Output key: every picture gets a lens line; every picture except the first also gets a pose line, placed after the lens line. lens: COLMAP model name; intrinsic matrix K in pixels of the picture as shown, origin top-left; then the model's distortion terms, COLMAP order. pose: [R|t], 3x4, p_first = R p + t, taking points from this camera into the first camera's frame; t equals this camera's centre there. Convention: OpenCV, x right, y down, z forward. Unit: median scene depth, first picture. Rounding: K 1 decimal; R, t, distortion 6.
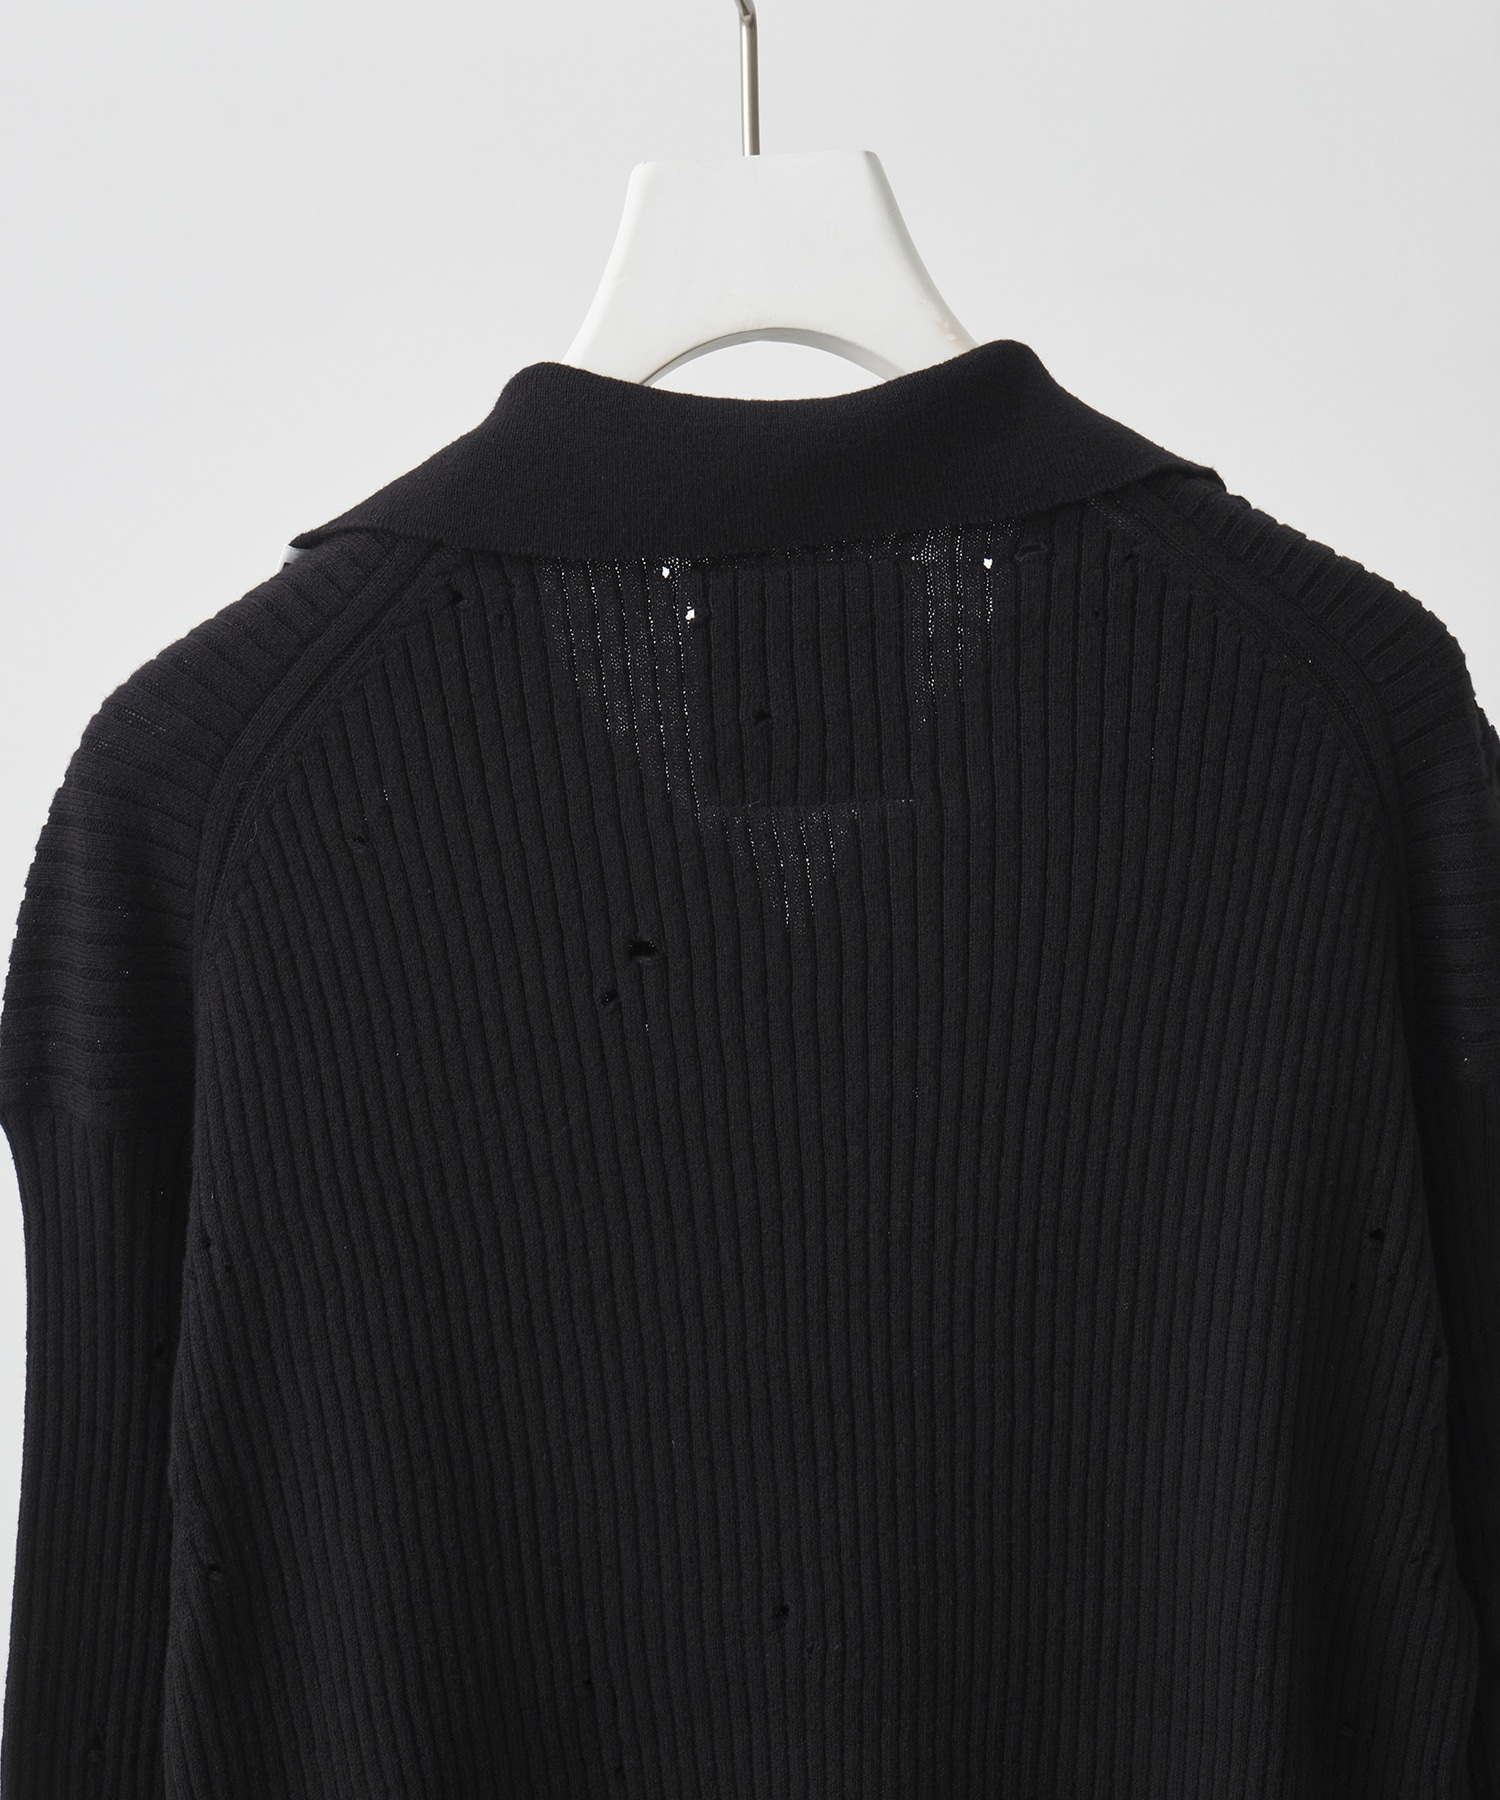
lens RADIAL K [[5420.9, 0, 761.2], [0, 5420.9, 906.9], [0, 0, 1]] dist [0.019825, 0.000000]
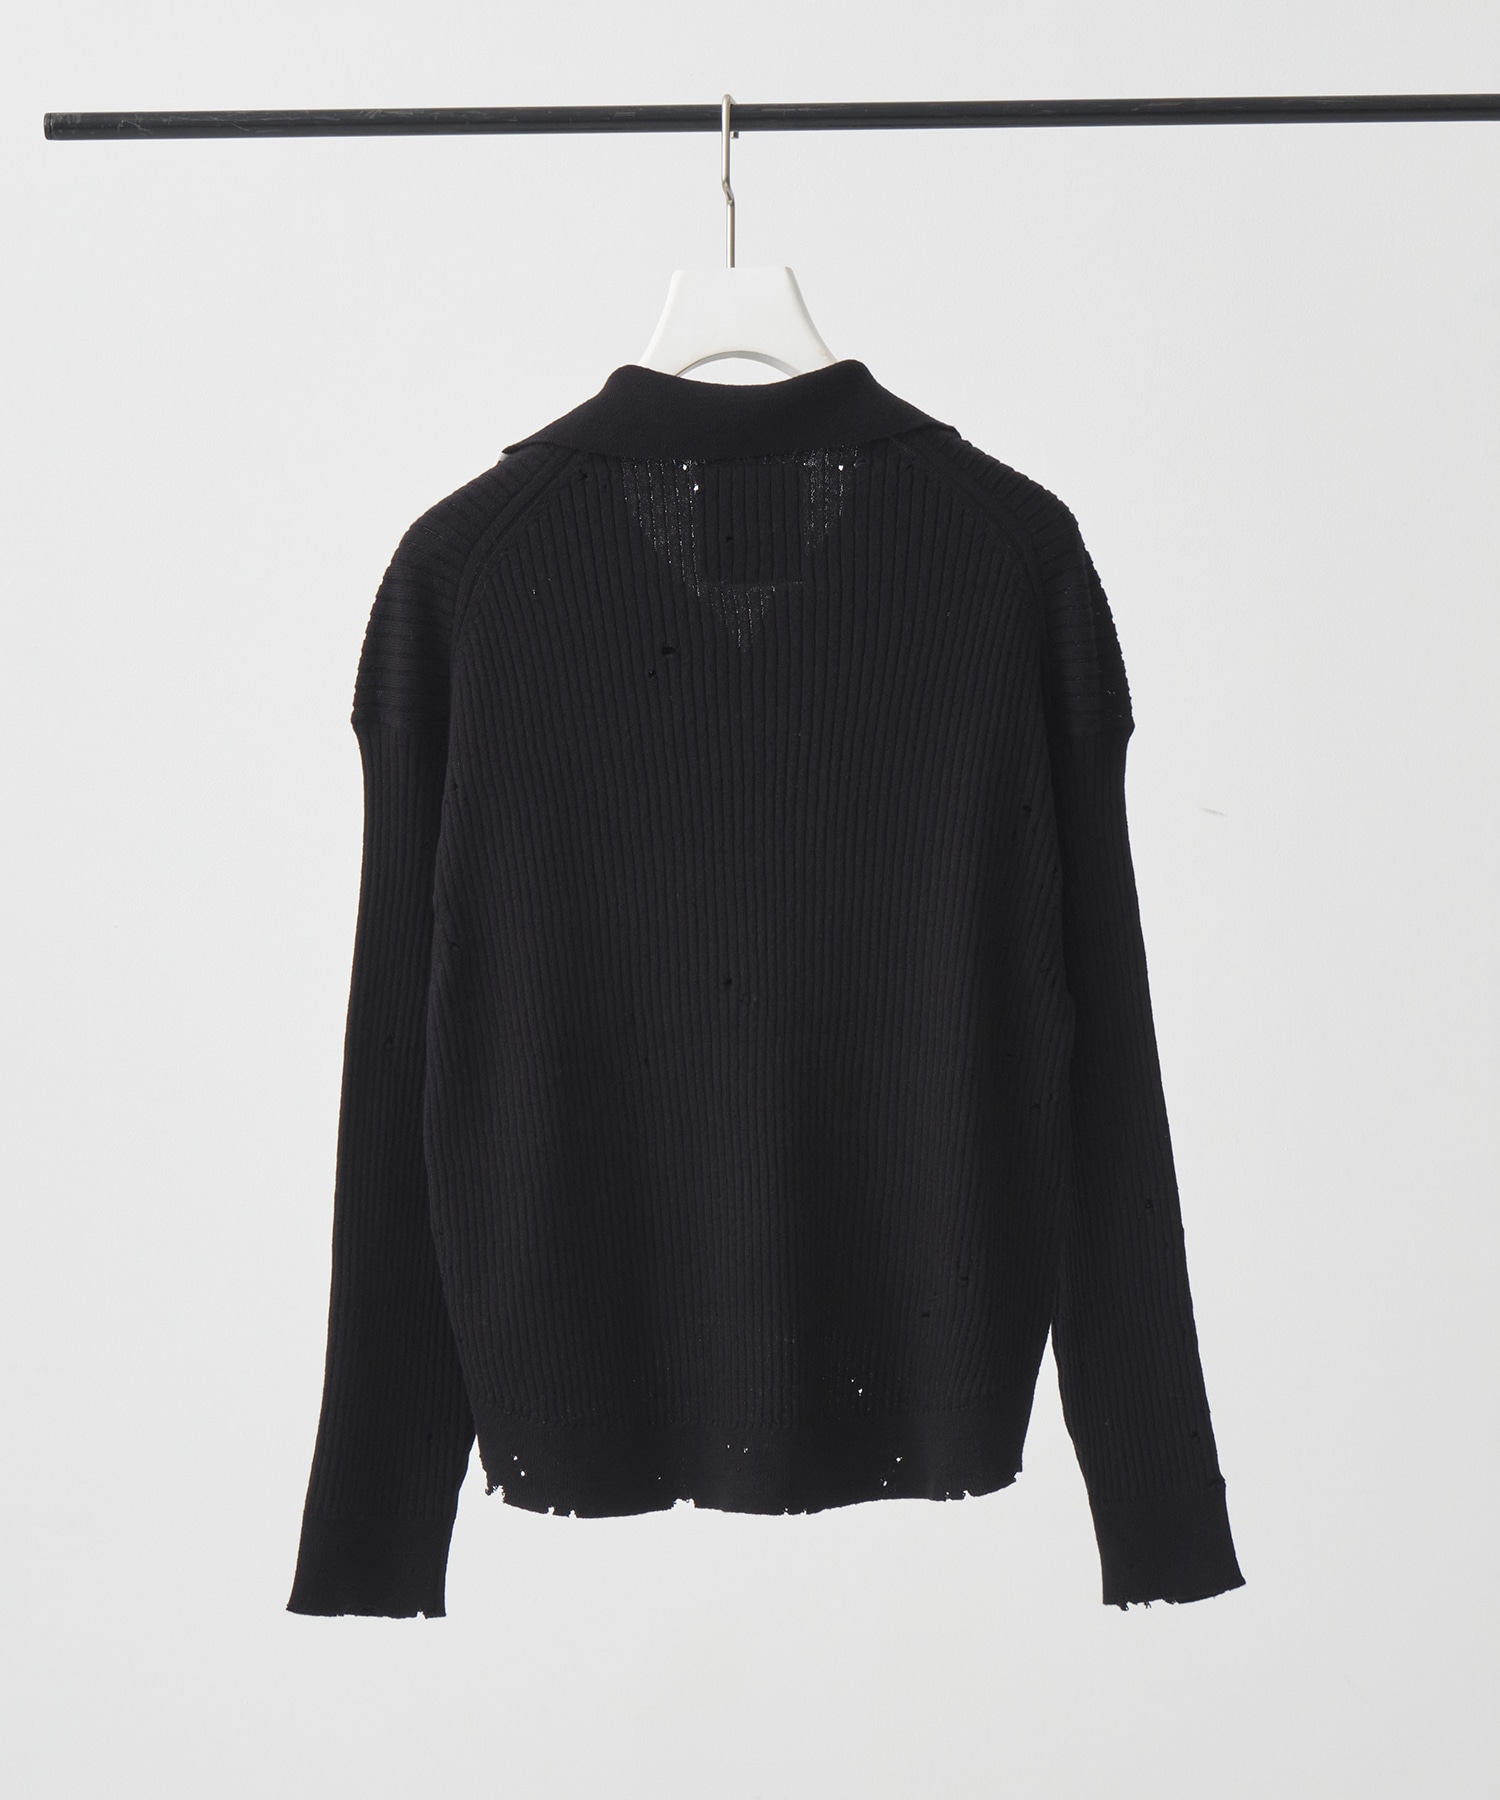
lens RADIAL K [[4503.5, 0, 657.3], [0, 4503.5, 914.1], [0, 0, 1]] dist [-0.003301, 0.000000]
pose [[0.999472, 0.026071, -0.019406, 0.009542], [-0.025949, 0.999642, 0.006533, 0.096164], [0.019569, -0.006026, 0.999790, -0.709912]]
